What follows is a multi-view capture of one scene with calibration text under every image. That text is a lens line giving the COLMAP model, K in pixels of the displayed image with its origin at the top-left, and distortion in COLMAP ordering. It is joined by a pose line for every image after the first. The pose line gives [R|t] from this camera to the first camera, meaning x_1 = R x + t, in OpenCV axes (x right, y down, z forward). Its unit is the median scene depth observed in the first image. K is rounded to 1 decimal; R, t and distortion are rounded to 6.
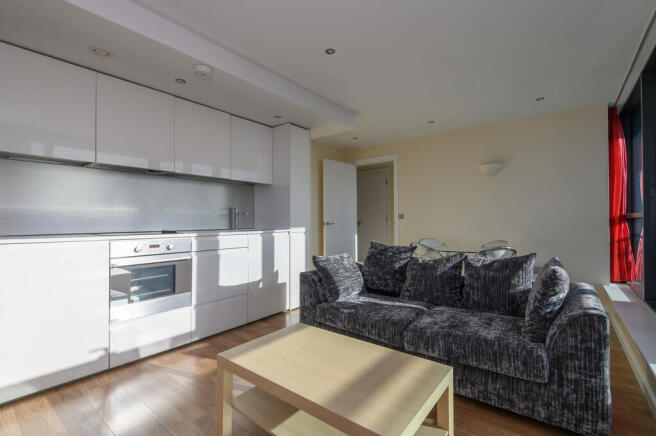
lens RADIAL K [[300.1, 0, 316.1], [0, 300.1, 218.2], [0, 0, 1]] dist [0.020564, -0.000122]
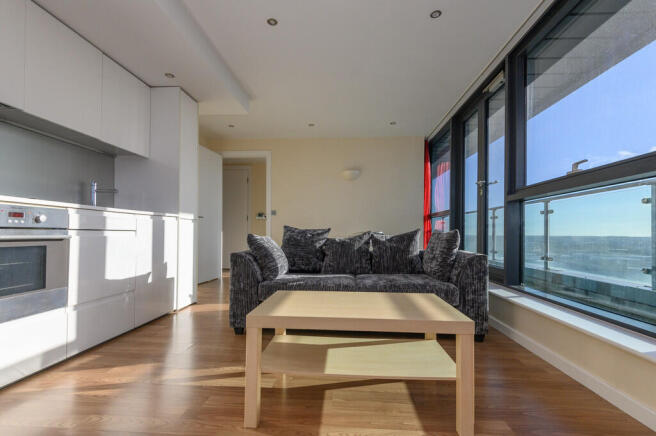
lens RADIAL K [[312.2, 0, 327.6], [0, 312.2, 234.2], [0, 0, 1]] dist [0.001277, -0.000063]
pose [[0.812986, 0.011572, 0.582168, -0.342541], [-0.019063, 0.999796, 0.006748, 0.104761], [-0.581971, -0.016584, 0.813040, 0.062460]]
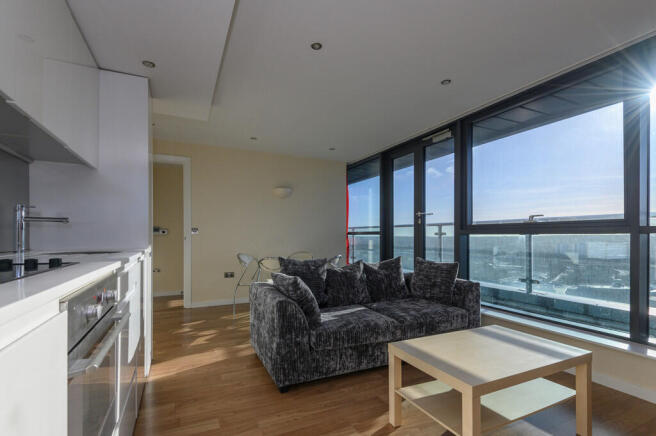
lens RADIAL K [[305.4, 0, 319.3], [0, 305.4, 235.4], [0, 0, 1]] dist [-0.021635, -0.000655]
pose [[0.437739, 0.007075, 0.899074, -0.671332], [-0.016676, 0.999861, 0.000250, 0.008754], [-0.898947, -0.015102, 0.437796, 0.525878]]
